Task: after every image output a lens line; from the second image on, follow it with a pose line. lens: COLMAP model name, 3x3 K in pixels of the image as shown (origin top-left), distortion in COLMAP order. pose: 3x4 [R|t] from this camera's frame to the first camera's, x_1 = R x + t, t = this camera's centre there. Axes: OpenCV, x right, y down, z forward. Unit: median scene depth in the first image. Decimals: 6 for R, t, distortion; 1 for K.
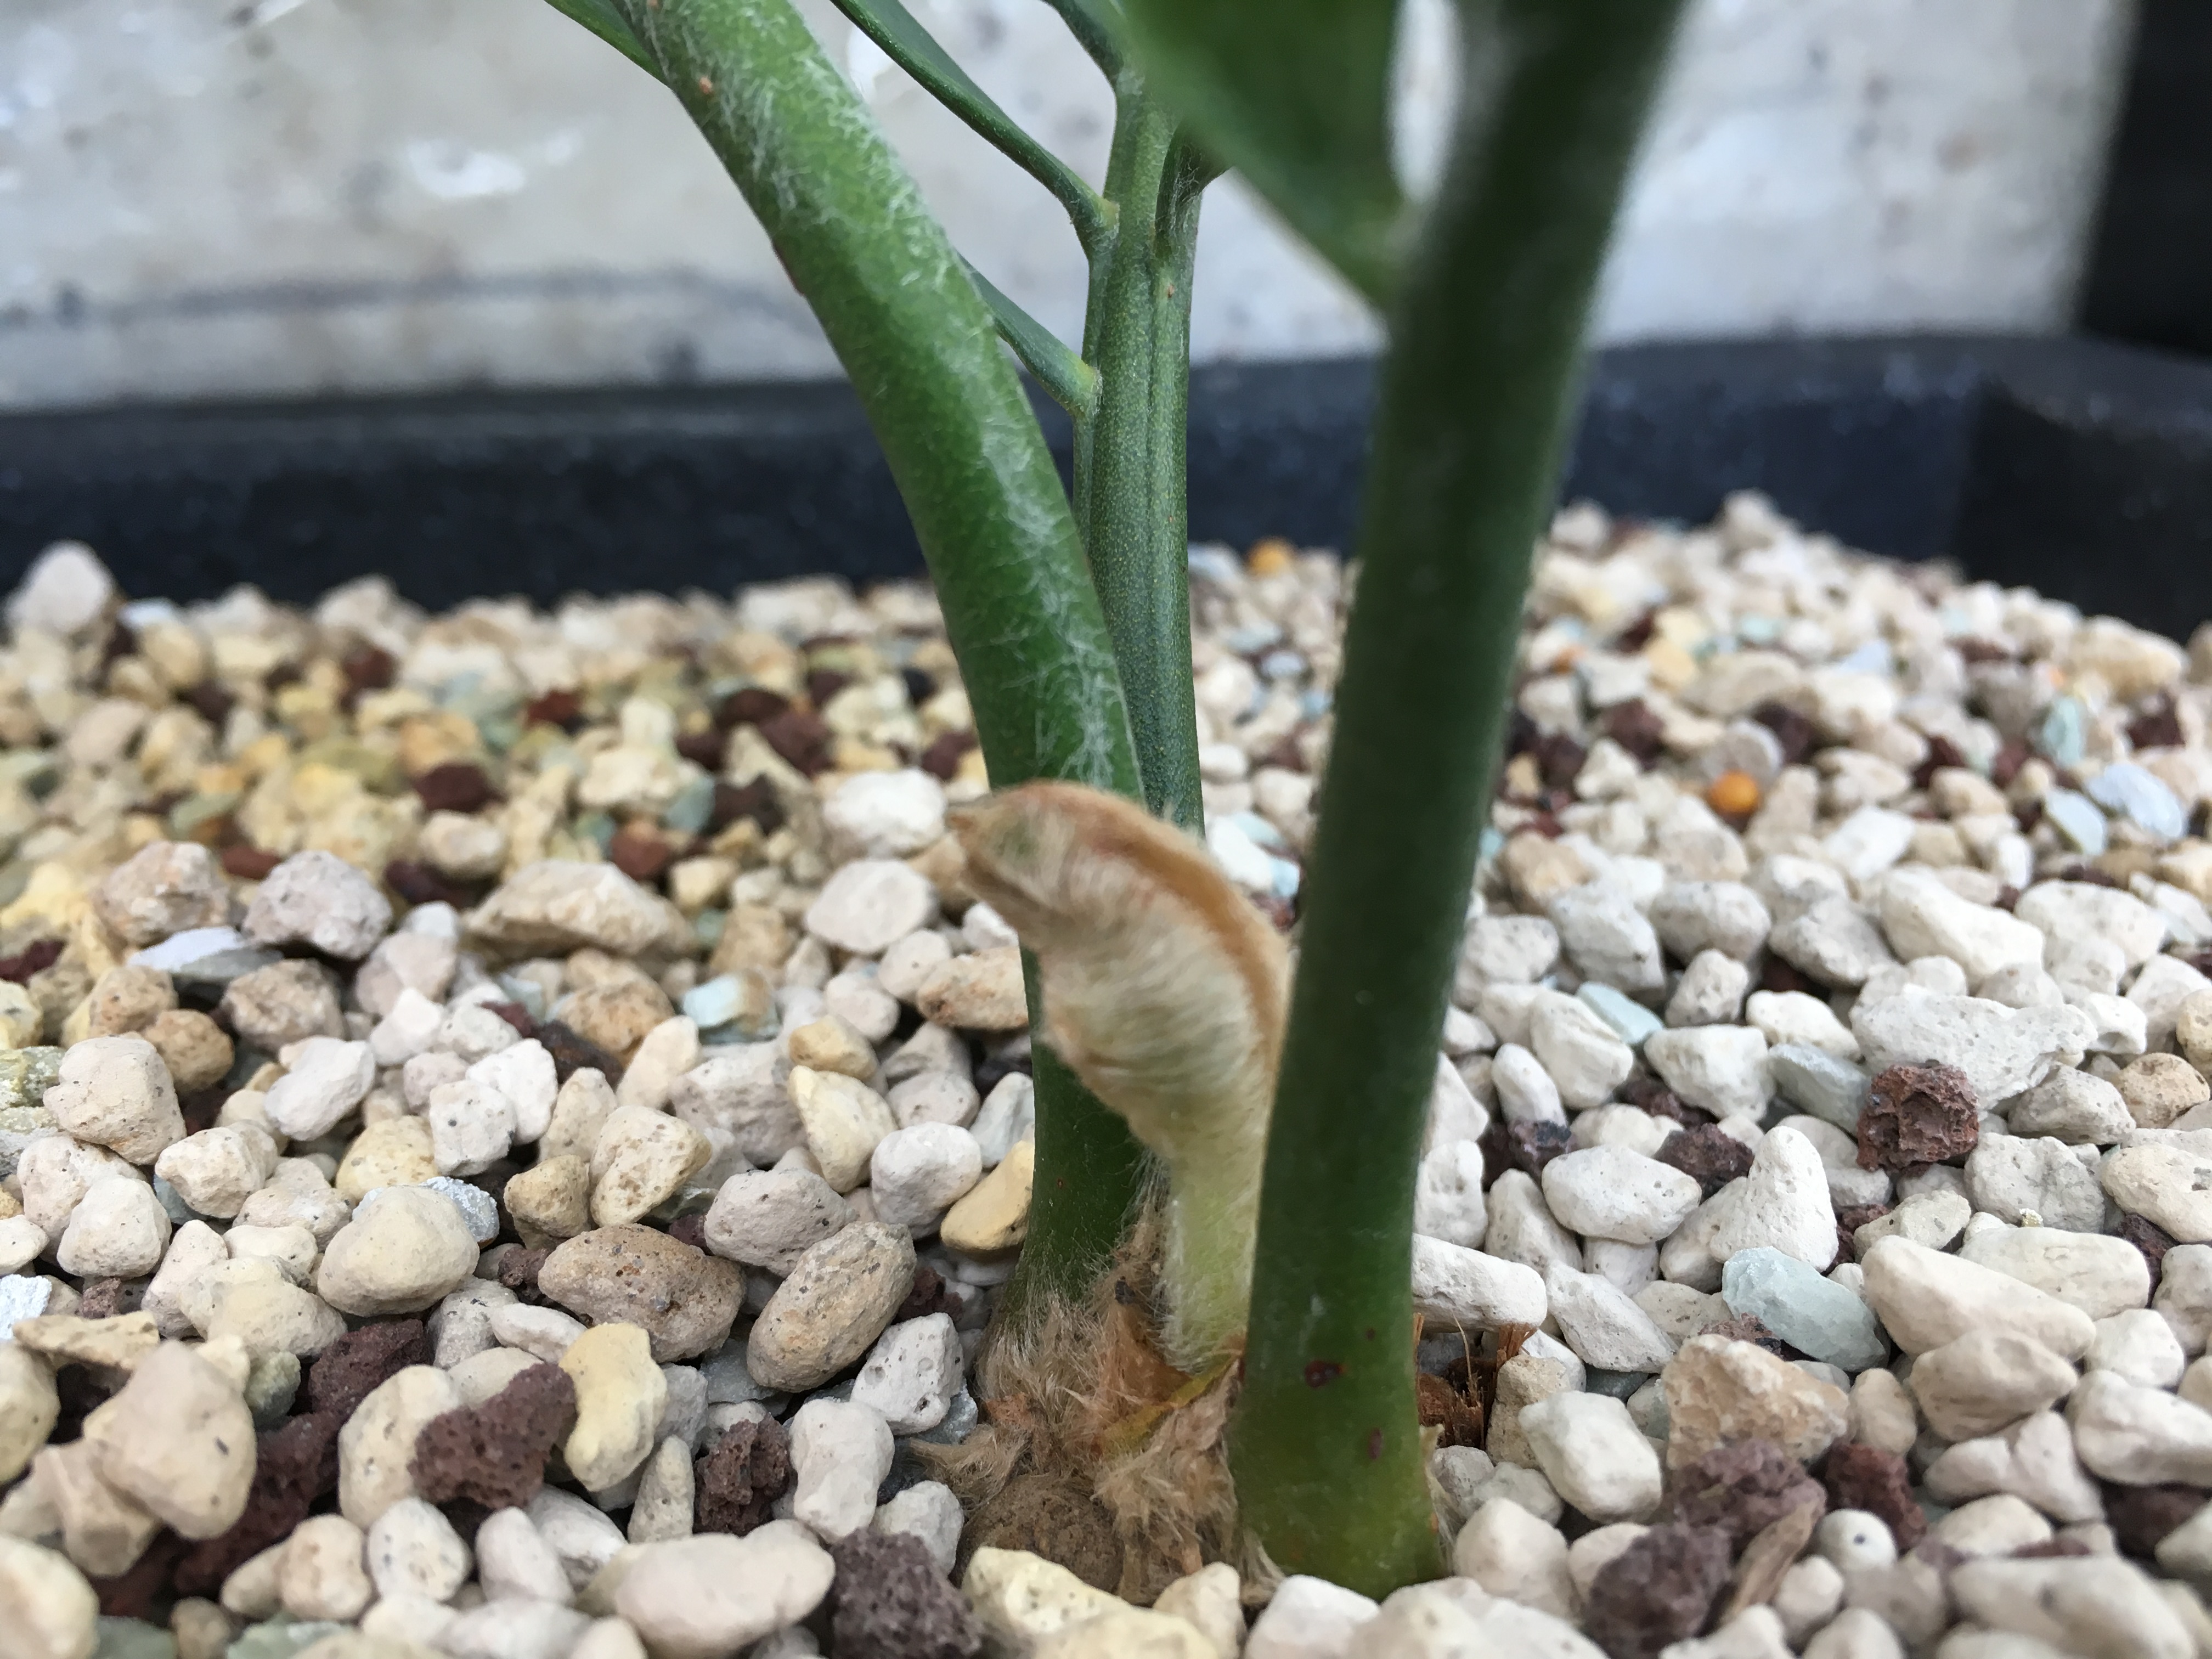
lens RADIAL K [[1872.6, 0, 1106.2], [0, 1872.6, 830.7], [0, 0, 1]] dist [-0.010600, -0.016596]
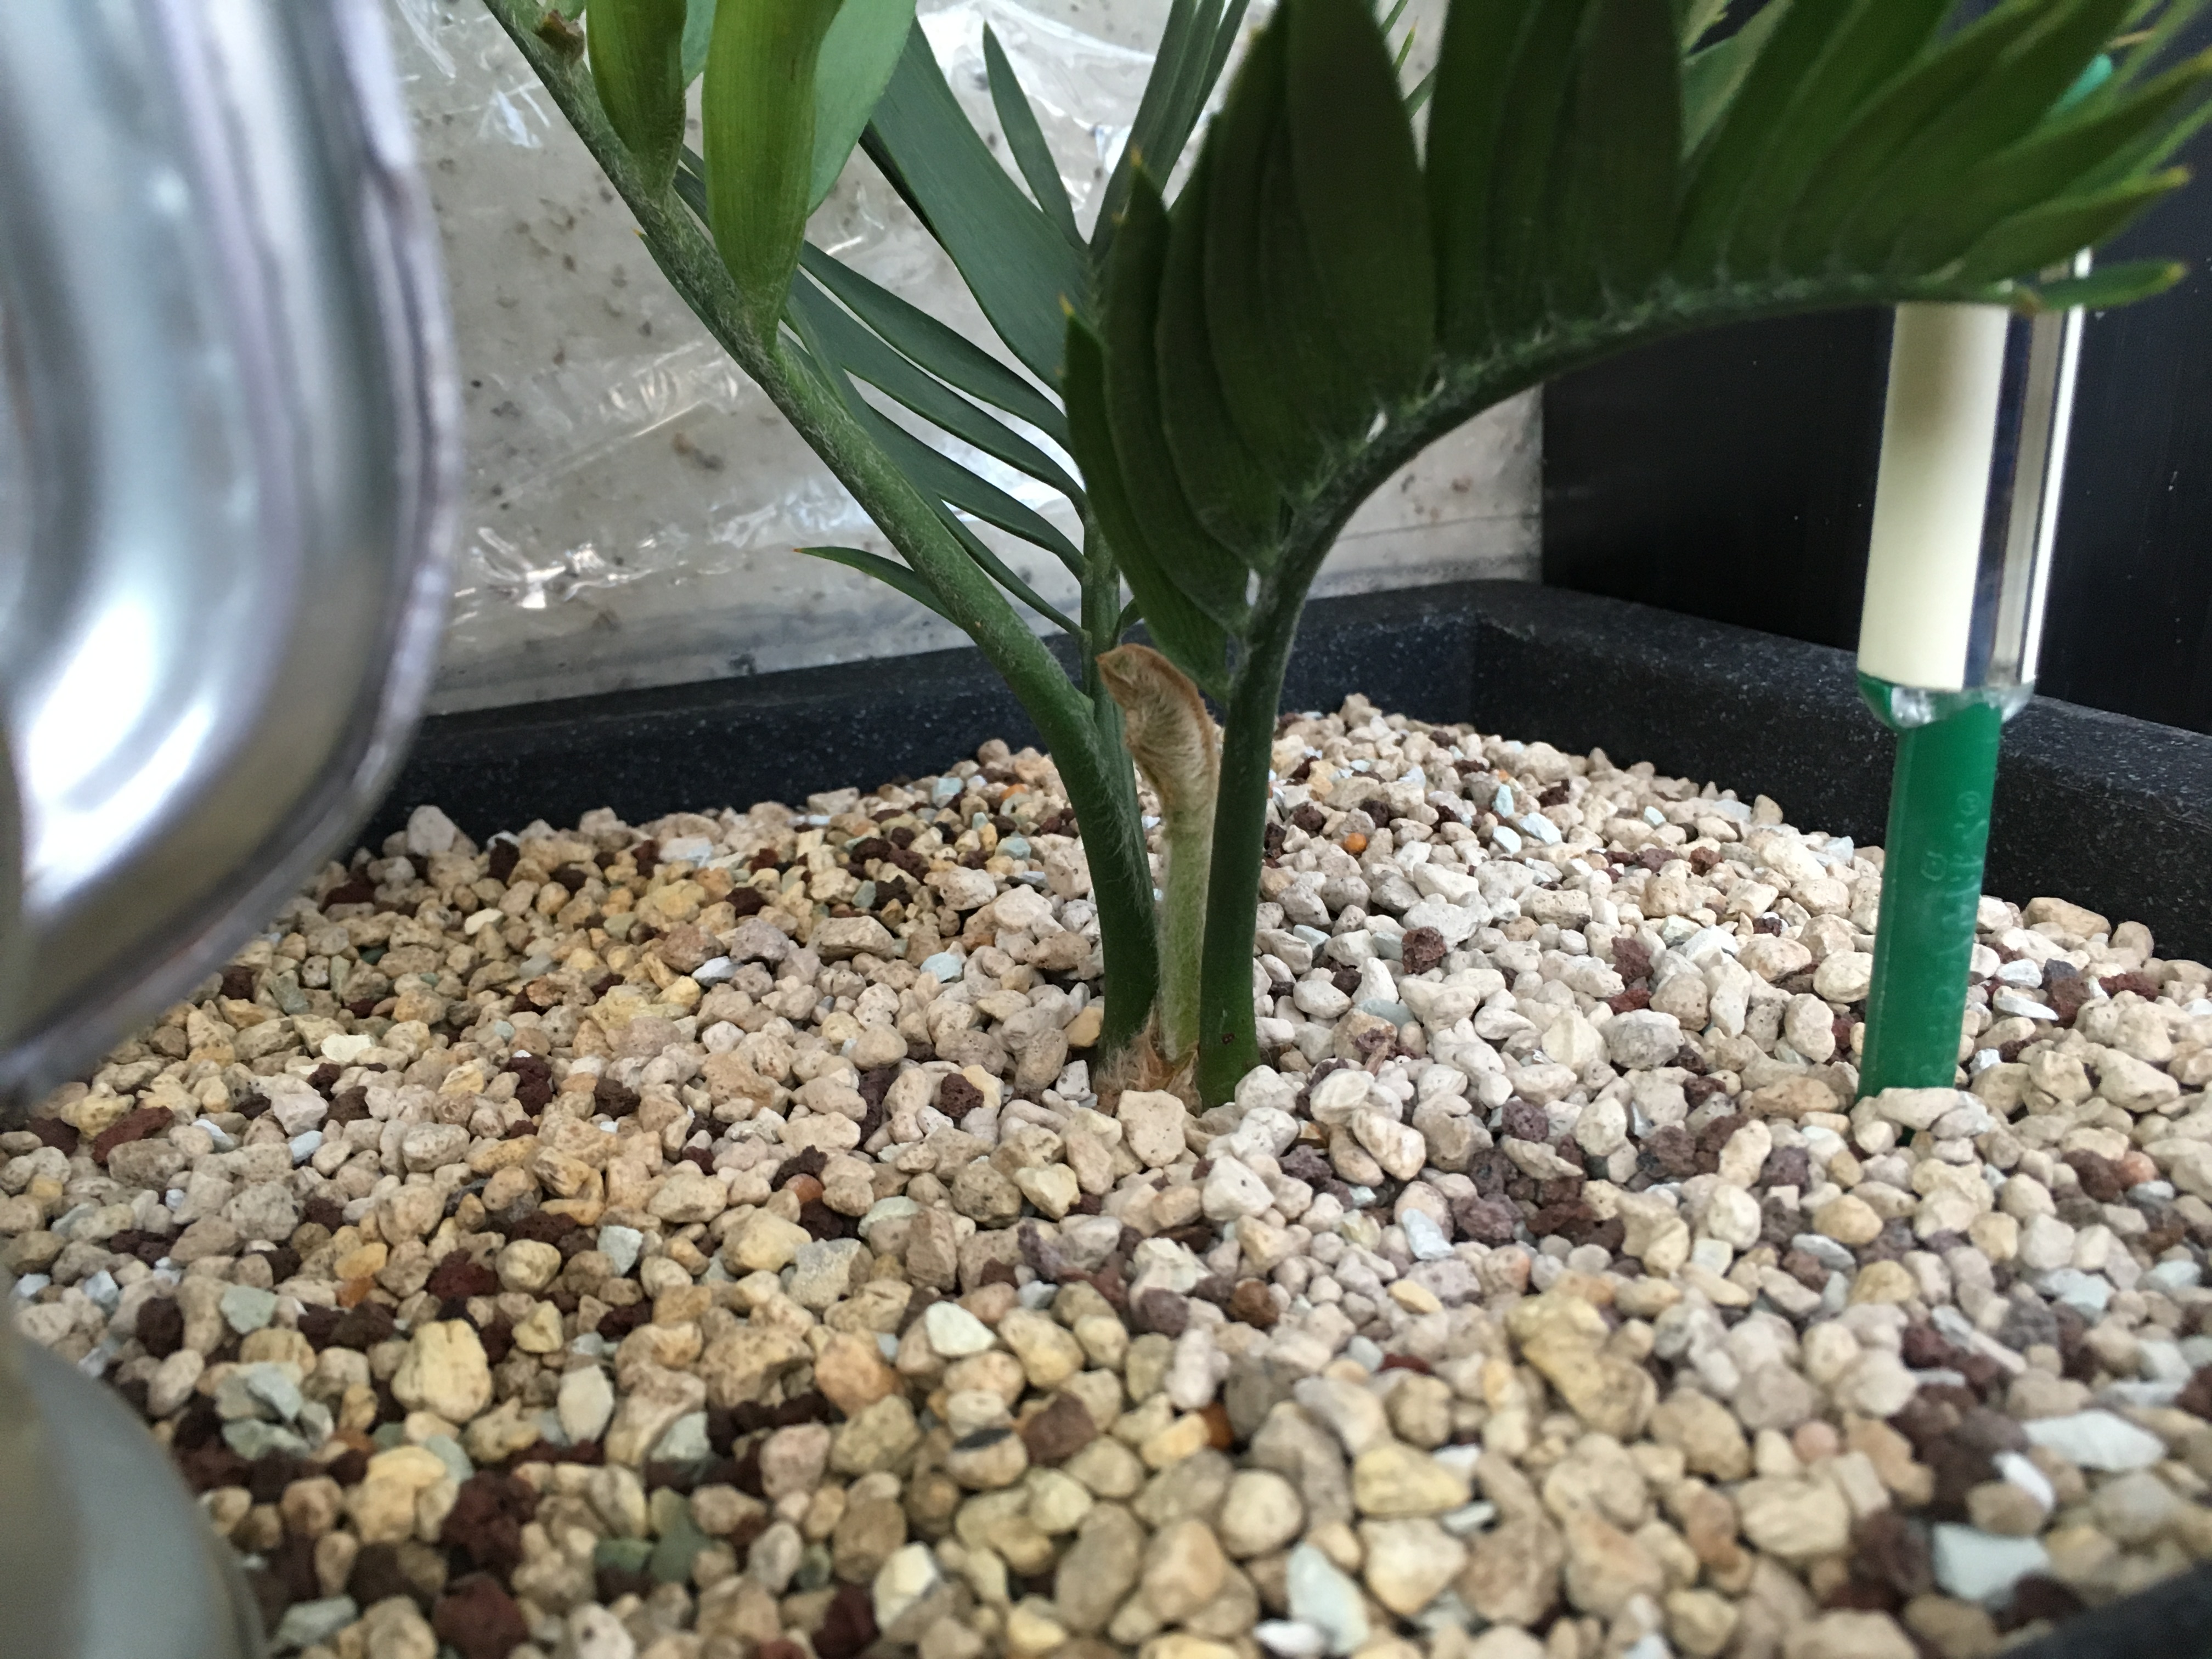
lens RADIAL K [[1872.6, 0, 1105.5], [0, 1872.6, 826.6], [0, 0, 1]] dist [-0.010600, -0.016596]
pose [[0.983109, -0.093693, 0.157220, -0.279666], [0.108574, 0.990107, -0.088884, 0.121774], [-0.147337, 0.104453, 0.983555, -1.067314]]
